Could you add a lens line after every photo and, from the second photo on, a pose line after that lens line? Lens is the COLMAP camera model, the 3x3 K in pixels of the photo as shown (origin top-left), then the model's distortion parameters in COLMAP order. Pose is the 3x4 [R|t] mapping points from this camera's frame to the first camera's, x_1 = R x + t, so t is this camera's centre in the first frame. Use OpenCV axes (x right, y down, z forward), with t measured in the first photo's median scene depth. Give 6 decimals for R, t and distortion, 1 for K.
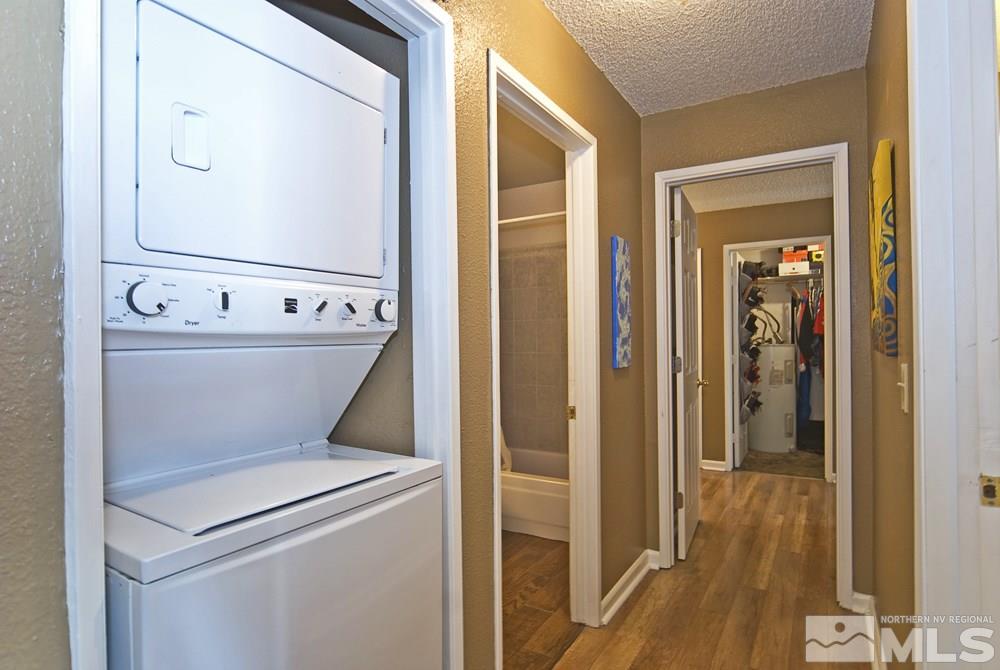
lens RADIAL K [[531.3, 0, 500.0], [0, 531.3, 335.0], [0, 0, 1]] dist [-0.018118, 0.001593]
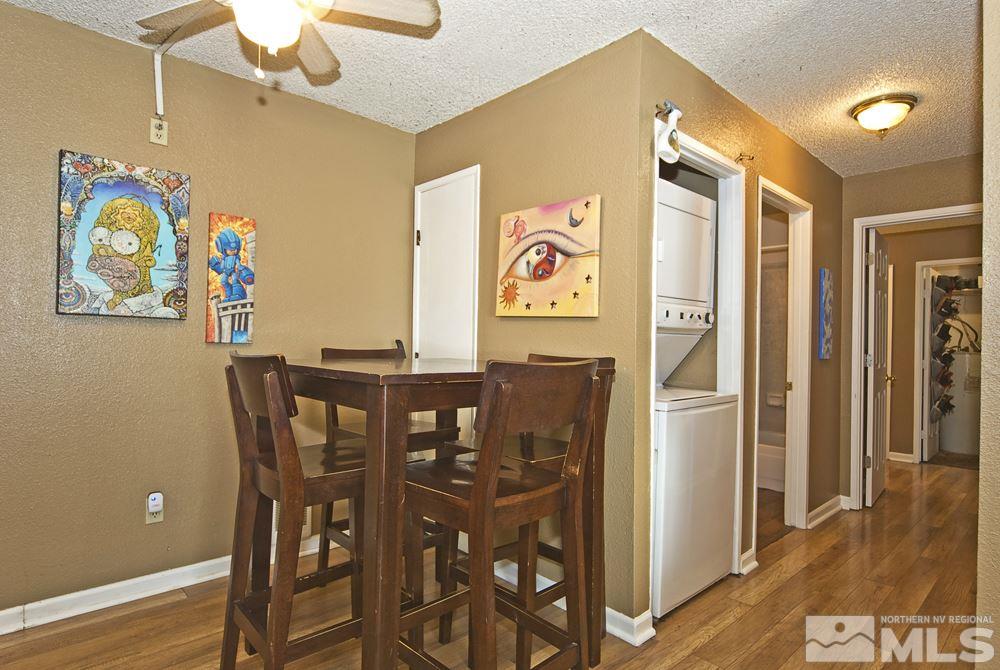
lens RADIAL K [[531.3, 0, 500.0], [0, 531.3, 335.0], [0, 0, 1]] dist [-0.018118, 0.001593]
pose [[0.960512, 0.025931, -0.277028, -0.187748], [-0.027552, 0.999618, -0.001957, 0.020047], [0.276872, 0.009512, 0.960860, -0.522170]]
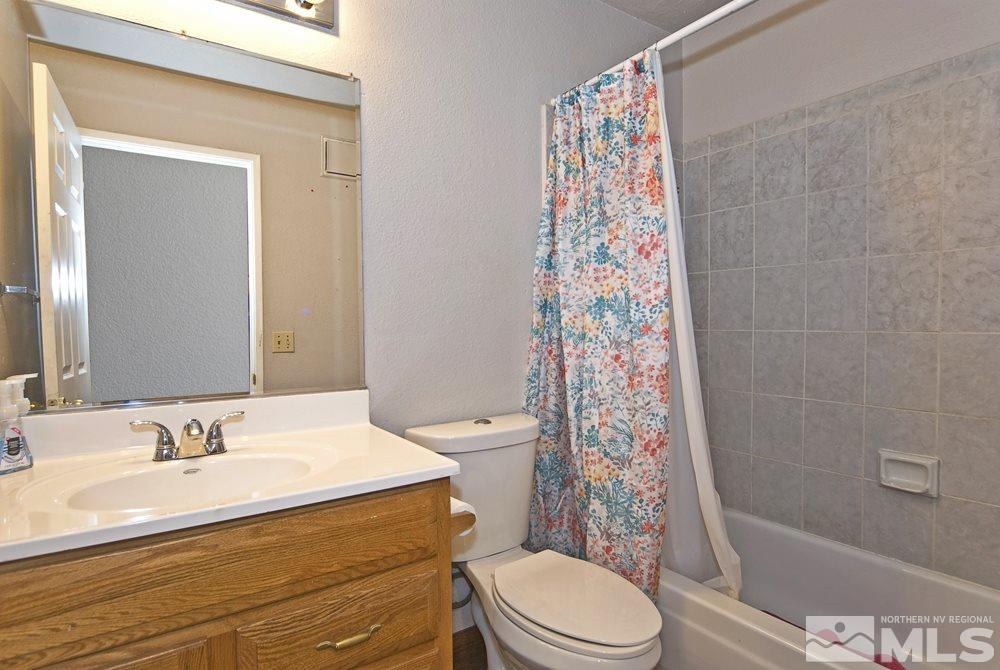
lens RADIAL K [[531.3, 0, 500.0], [0, 531.3, 335.0], [0, 0, 1]] dist [-0.018118, 0.001593]
pose [[0.912304, 0.014844, -0.409244, 0.010009], [0.000332, 0.999316, 0.036988, 0.014172], [0.409513, -0.033880, 0.911675, 0.350442]]
